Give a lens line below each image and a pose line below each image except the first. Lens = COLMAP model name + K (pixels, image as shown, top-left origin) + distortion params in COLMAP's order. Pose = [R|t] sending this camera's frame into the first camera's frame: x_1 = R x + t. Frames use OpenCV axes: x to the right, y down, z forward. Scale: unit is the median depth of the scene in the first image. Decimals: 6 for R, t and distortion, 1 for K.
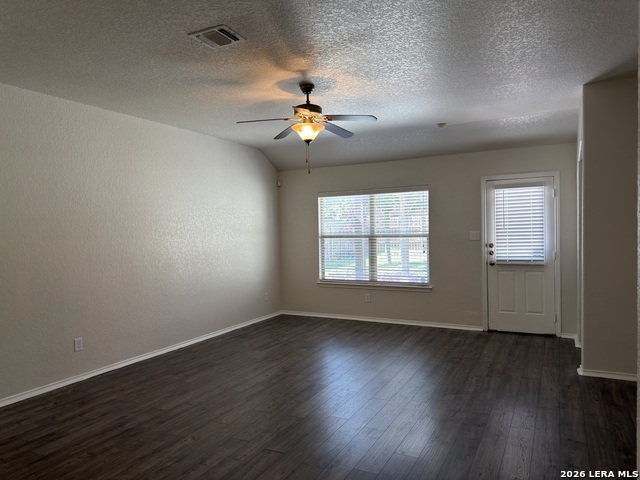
lens RADIAL K [[443.1, 0, 322.7], [0, 443.1, 240.6], [0, 0, 1]] dist [0.003664, -0.000030]
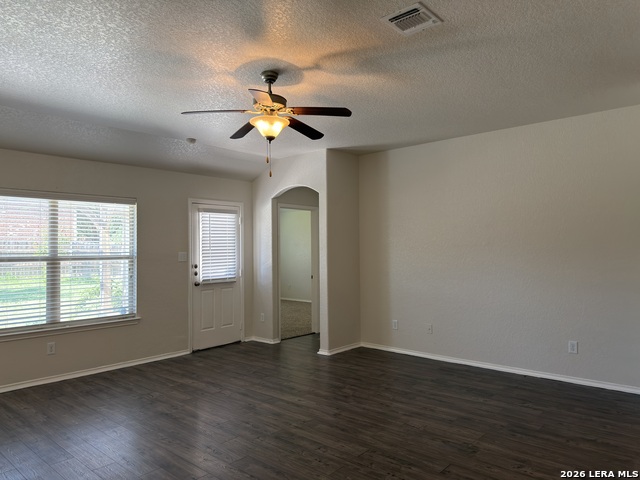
lens RADIAL K [[443.1, 0, 322.7], [0, 443.1, 240.6], [0, 0, 1]] dist [0.003664, -0.000030]
pose [[0.226205, 0.036834, 0.973383, -0.550715], [0.034002, 0.998377, -0.045682, 0.008312], [-0.973486, 0.043430, 0.224586, 0.482905]]
